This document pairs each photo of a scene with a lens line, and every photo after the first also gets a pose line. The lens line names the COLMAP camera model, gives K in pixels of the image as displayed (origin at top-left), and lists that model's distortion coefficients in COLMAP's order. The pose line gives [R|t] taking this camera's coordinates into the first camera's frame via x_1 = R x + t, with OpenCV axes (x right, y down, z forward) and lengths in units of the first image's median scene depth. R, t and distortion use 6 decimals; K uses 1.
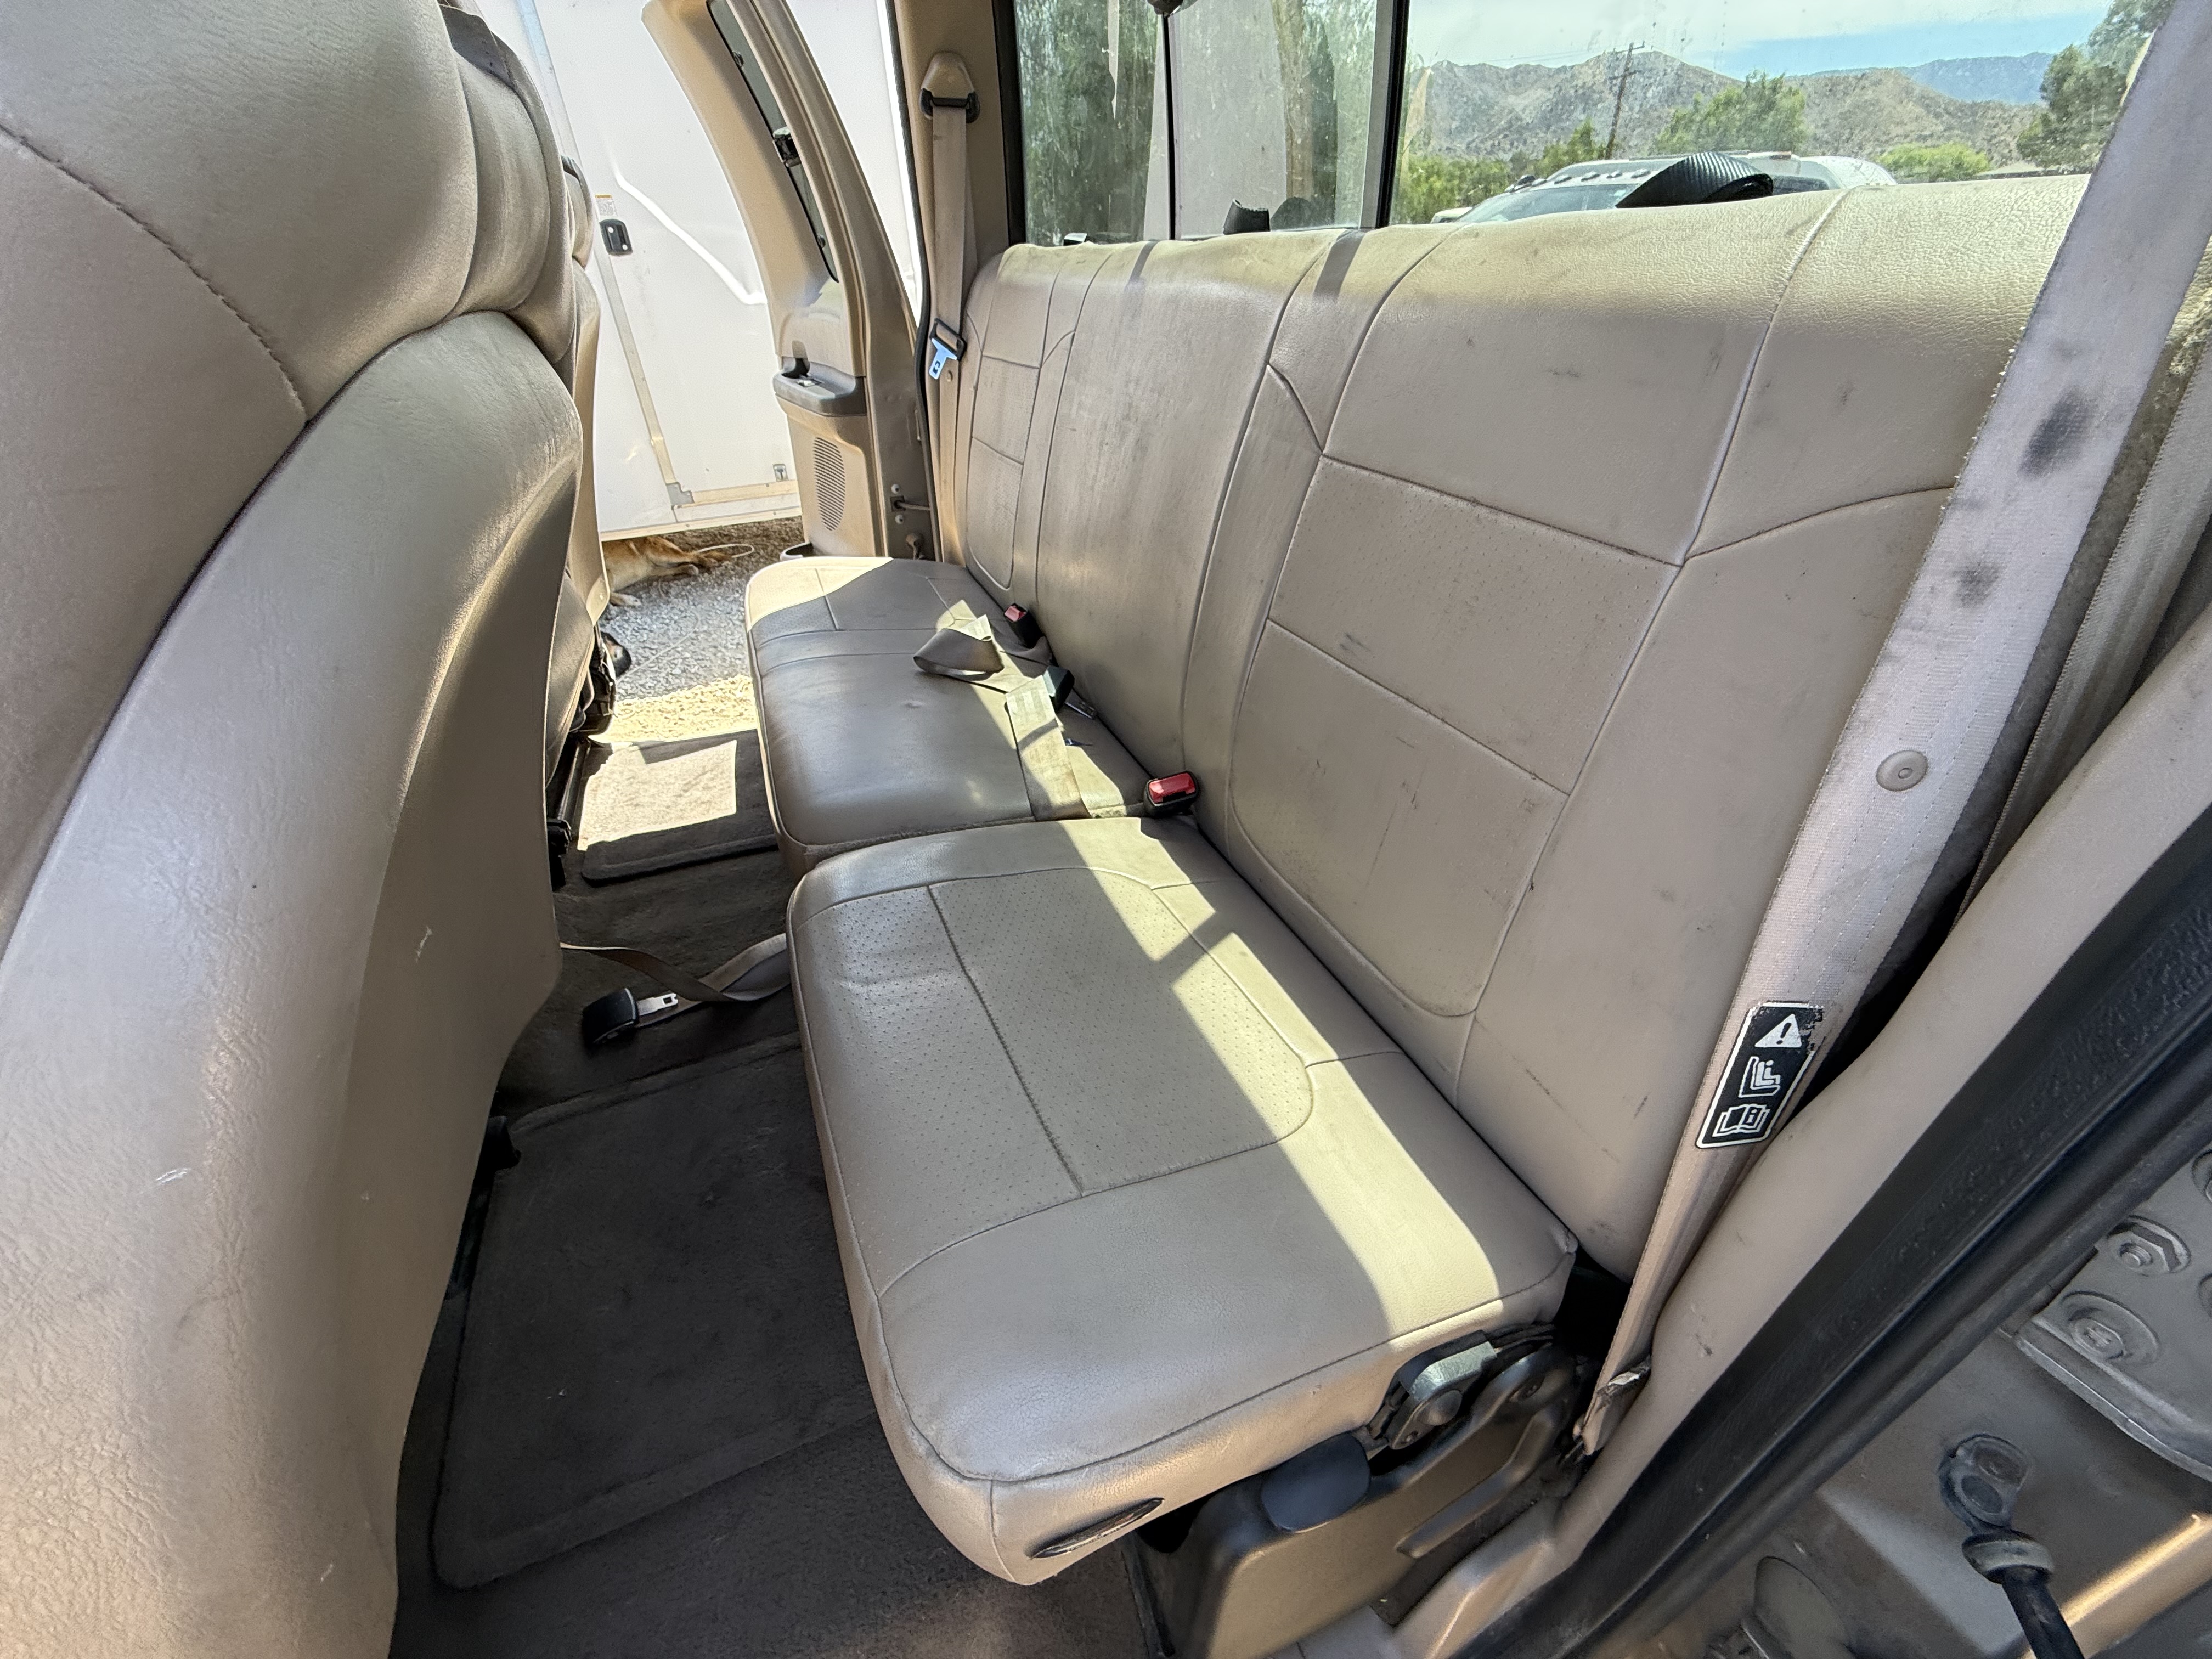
lens RADIAL K [[887.0, 0, 1115.3], [0, 887.0, 828.8], [0, 0, 1]] dist [0.009668, -0.002670]
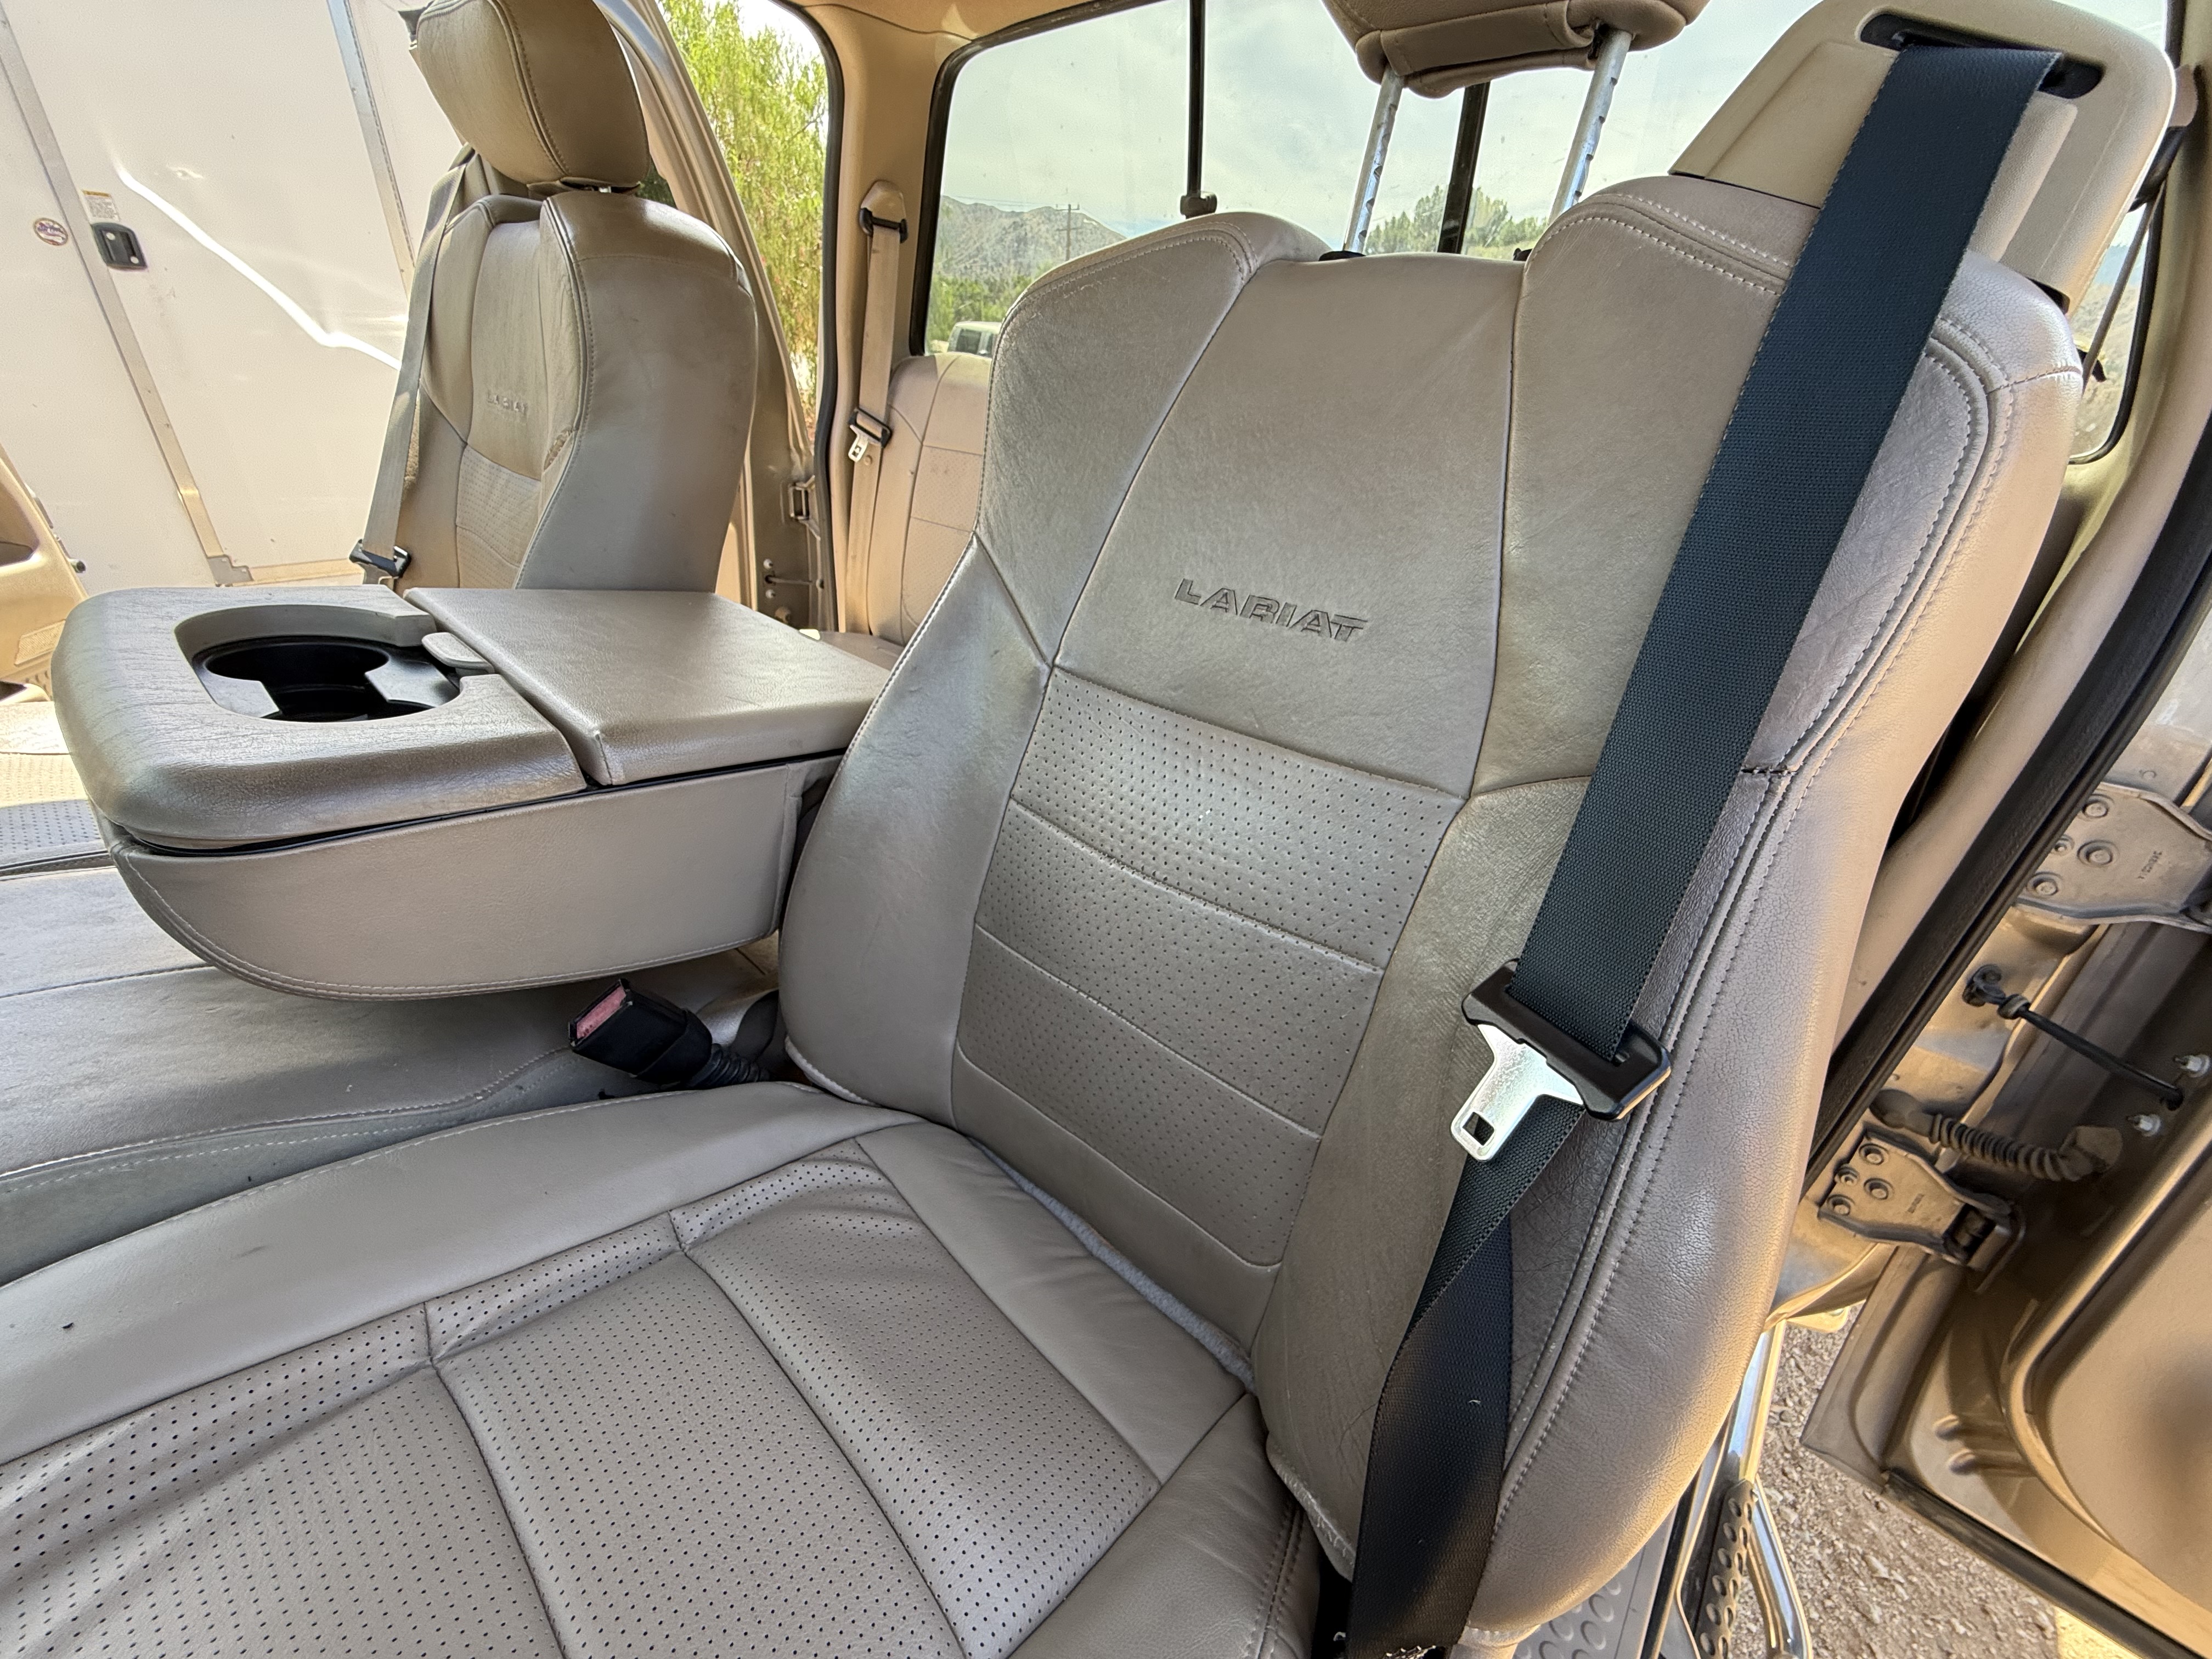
lens RADIAL K [[887.0, 0, 1102.4], [0, 887.0, 836.8], [0, 0, 1]] dist [0.009668, -0.002670]
pose [[0.888419, -0.131021, 0.439938, -1.234771], [0.161849, 0.986260, -0.033117, 0.038352], [-0.429554, 0.100625, 0.897417, -0.071117]]
